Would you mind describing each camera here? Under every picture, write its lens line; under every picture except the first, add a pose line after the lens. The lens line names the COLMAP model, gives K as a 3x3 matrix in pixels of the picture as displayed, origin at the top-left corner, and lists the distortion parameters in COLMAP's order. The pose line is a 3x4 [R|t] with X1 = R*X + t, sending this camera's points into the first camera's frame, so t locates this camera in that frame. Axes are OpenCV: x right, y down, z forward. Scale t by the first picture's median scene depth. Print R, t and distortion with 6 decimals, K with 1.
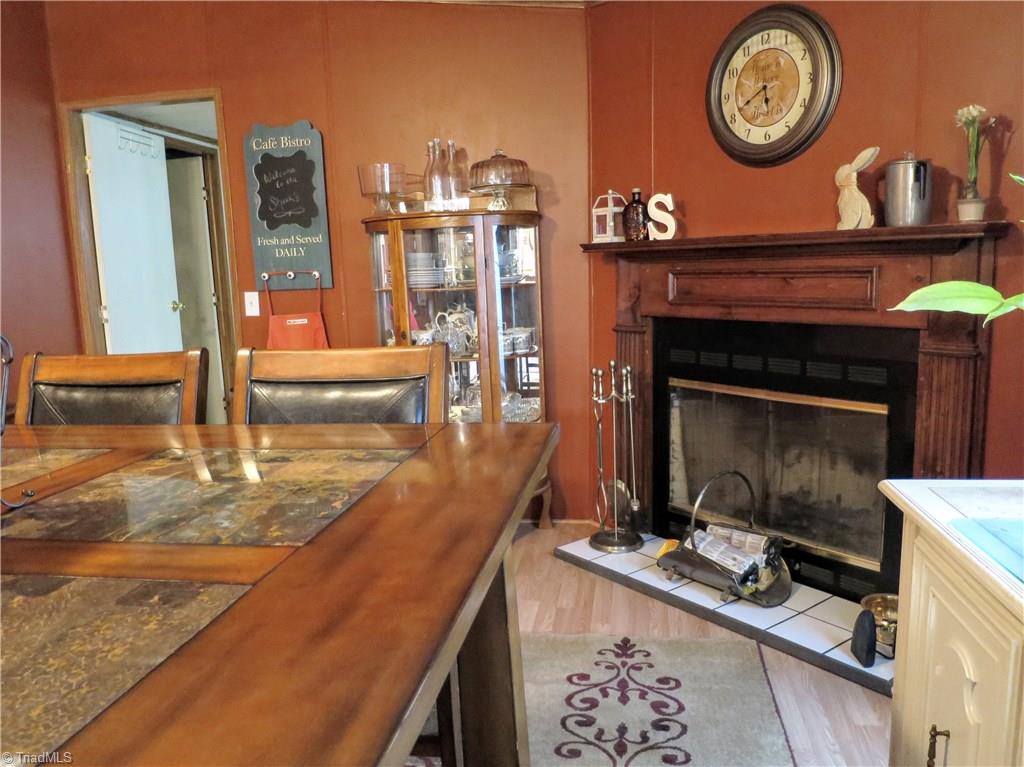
lens RADIAL K [[780.9, 0, 518.0], [0, 780.9, 378.4], [0, 0, 1]] dist [-0.029410, -0.000375]
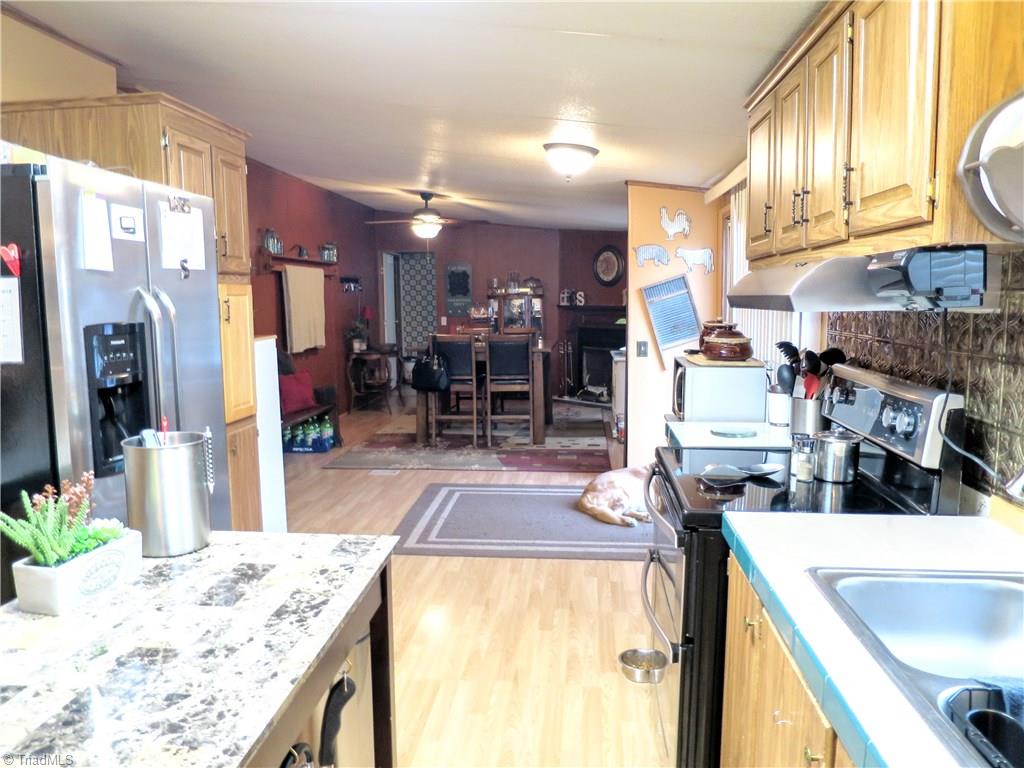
lens RADIAL K [[780.9, 0, 511.5], [0, 780.9, 384.3], [0, 0, 1]] dist [-0.029410, -0.000375]
pose [[0.998250, 0.018753, 0.056075, -0.307998], [-0.017132, 0.999426, -0.029239, 0.279885], [-0.056591, 0.028227, 0.997998, -2.423119]]
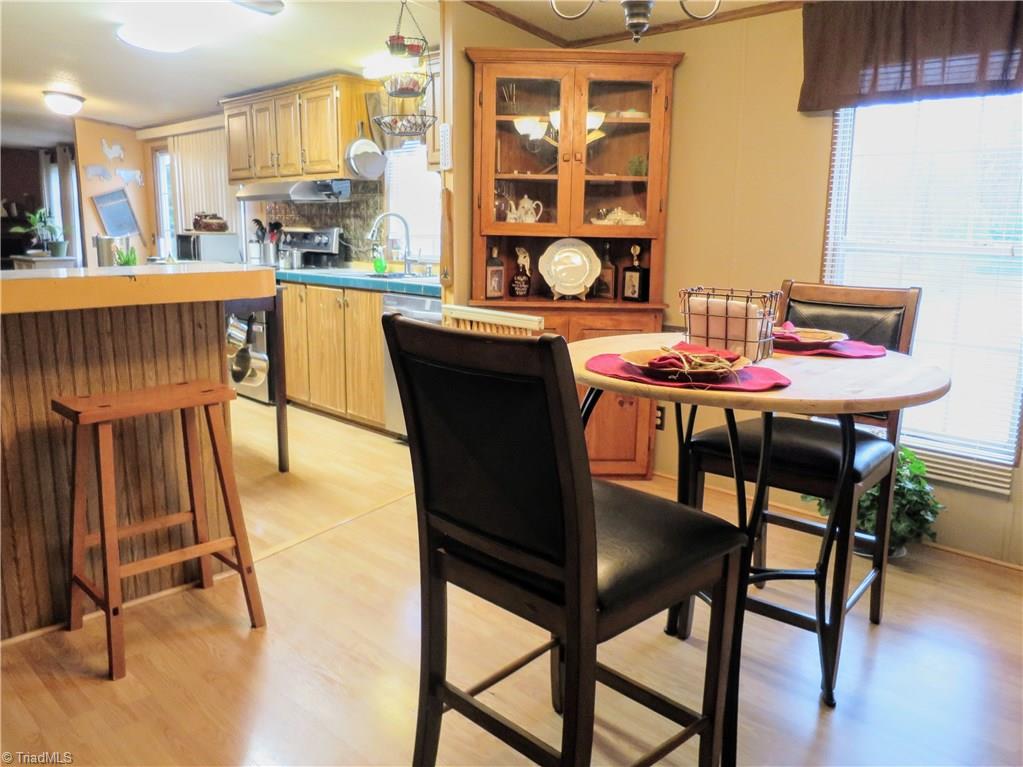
lens RADIAL K [[780.1, 0, 510.7], [0, 780.1, 379.6], [0, 0, 1]] dist [-0.029410, -0.000375]
pose [[0.612916, -0.119903, 0.780998, -1.077721], [0.081540, 0.992740, 0.088420, 0.469049], [-0.785930, 0.009489, 0.618243, -3.207486]]
